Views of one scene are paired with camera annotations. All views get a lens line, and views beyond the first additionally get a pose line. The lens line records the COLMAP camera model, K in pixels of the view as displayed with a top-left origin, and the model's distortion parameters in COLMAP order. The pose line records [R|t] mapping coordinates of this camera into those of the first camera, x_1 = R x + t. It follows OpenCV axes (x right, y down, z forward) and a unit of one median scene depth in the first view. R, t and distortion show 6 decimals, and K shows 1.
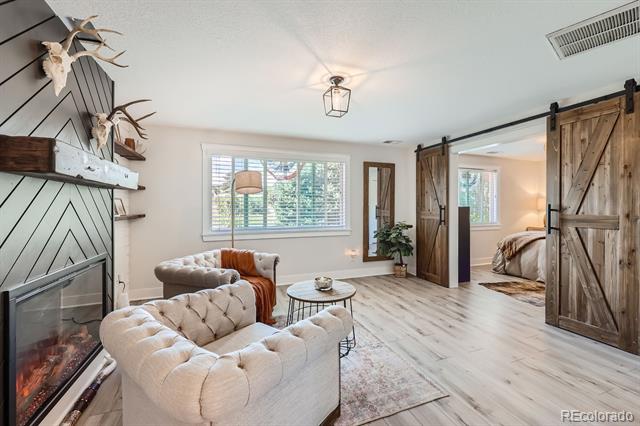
lens RADIAL K [[262.8, 0, 319.9], [0, 262.8, 210.9], [0, 0, 1]] dist [-0.000760, 0.000570]
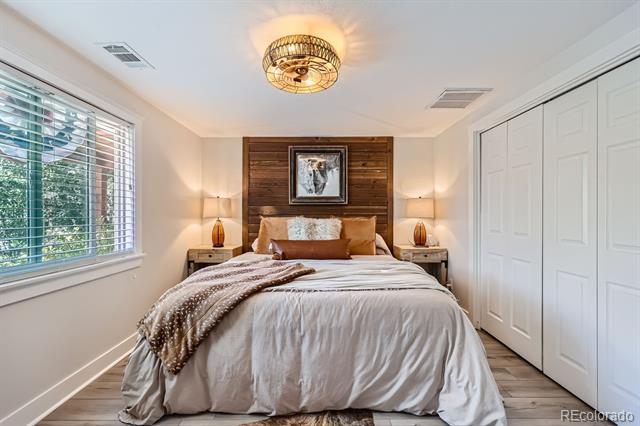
lens RADIAL K [[262.8, 0, 320.1], [0, 262.8, 214.9], [0, 0, 1]] dist [-0.000760, 0.000570]
pose [[0.337998, 0.001233, 0.941146, 0.471556], [0.004757, 0.999984, -0.003018, -0.008684], [-0.941135, 0.005497, 0.337986, 0.718852]]
